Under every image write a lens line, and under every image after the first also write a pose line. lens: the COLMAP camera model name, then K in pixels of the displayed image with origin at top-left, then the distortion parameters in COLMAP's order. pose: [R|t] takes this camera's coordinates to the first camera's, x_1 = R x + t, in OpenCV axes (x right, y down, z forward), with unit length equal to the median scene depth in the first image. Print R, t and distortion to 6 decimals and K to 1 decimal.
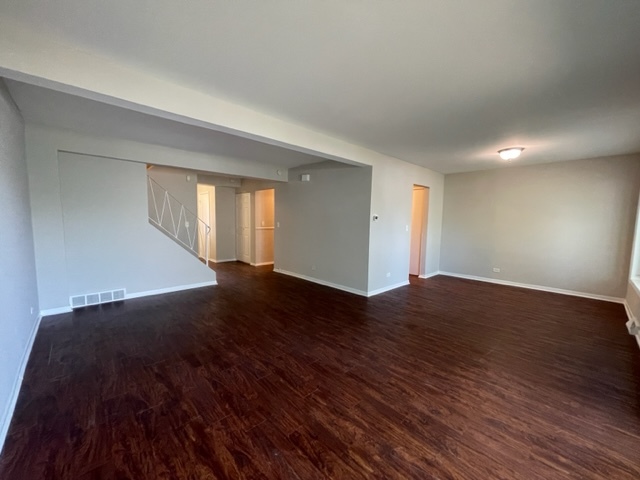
lens RADIAL K [[258.8, 0, 324.6], [0, 258.8, 238.1], [0, 0, 1]] dist [0.003208, -0.000048]
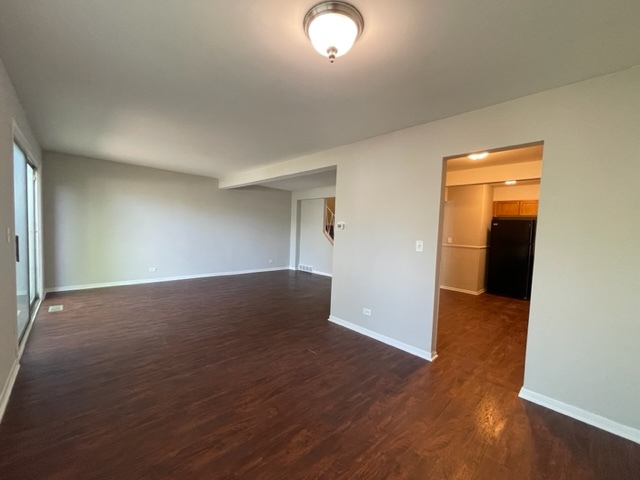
lens RADIAL K [[258.8, 0, 318.7], [0, 258.8, 240.8], [0, 0, 1]] dist [0.003208, -0.000048]
pose [[-0.014069, 0.028284, -0.999501, 1.309599], [-0.113299, 0.993117, 0.029698, -0.065649], [0.993461, 0.113660, -0.010768, 1.233217]]
